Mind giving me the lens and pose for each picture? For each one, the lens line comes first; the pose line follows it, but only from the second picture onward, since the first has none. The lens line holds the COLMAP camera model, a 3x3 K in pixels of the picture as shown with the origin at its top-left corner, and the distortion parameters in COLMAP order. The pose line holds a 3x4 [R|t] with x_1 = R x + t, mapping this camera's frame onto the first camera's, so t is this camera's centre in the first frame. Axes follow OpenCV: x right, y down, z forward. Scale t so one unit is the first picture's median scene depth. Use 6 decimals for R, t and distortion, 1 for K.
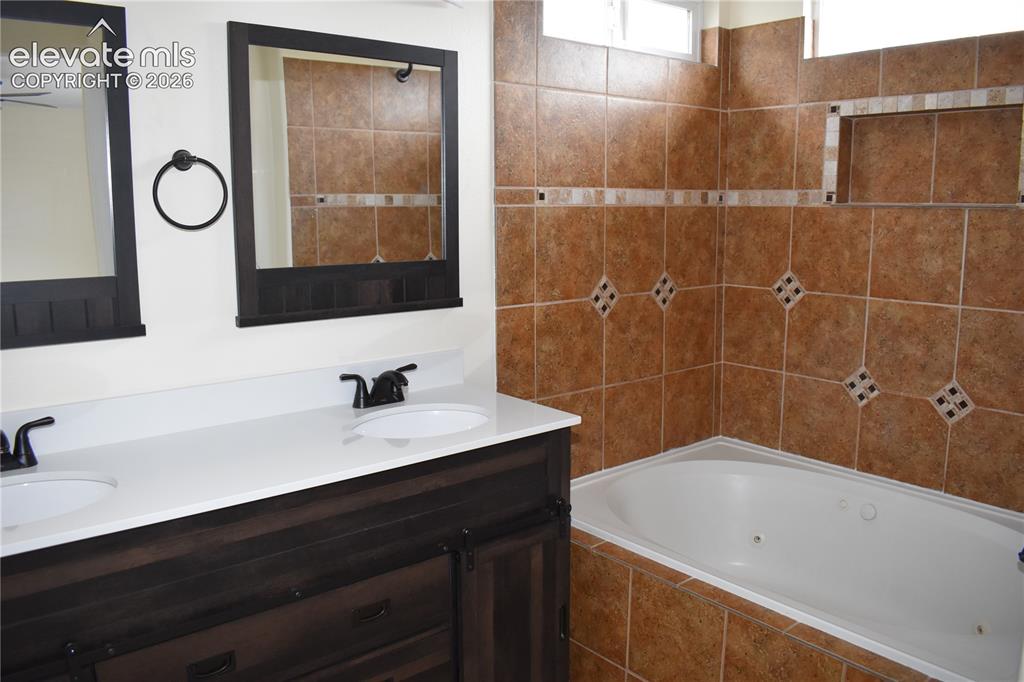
lens RADIAL K [[789.9, 0, 512.0], [0, 789.9, 341.0], [0, 0, 1]] dist [-0.111604, -0.000943]
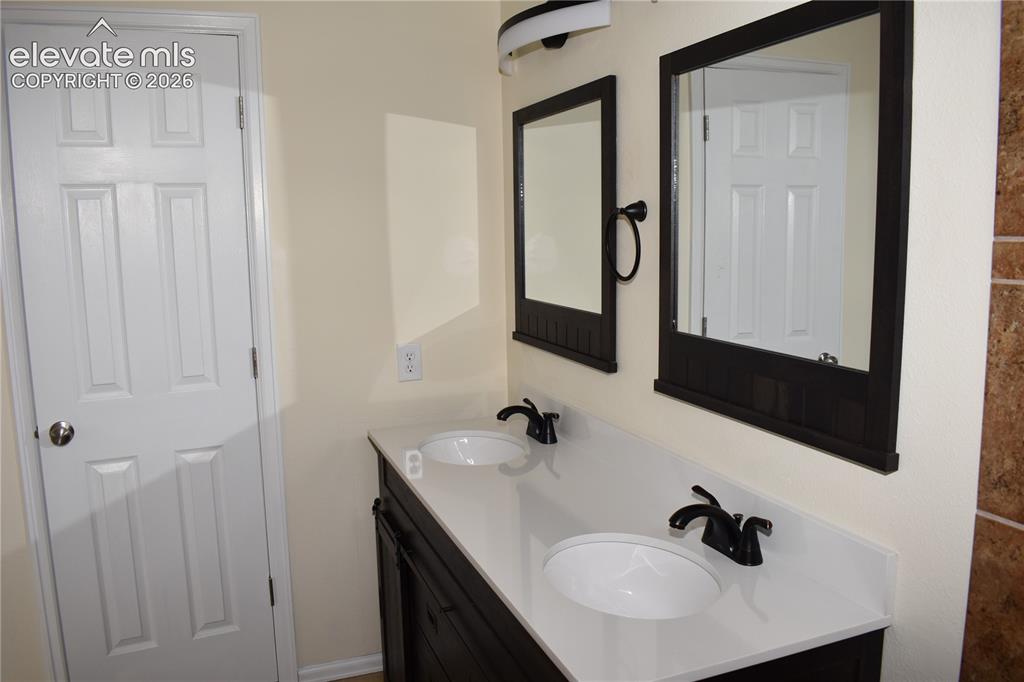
lens RADIAL K [[789.9, 0, 512.0], [0, 789.9, 341.0], [0, 0, 1]] dist [-0.111604, -0.000943]
pose [[-0.313961, 0.139257, -0.939168, 0.455941], [-0.136903, 0.972207, 0.189923, -0.183602], [0.939514, 0.188203, -0.286170, 0.884655]]
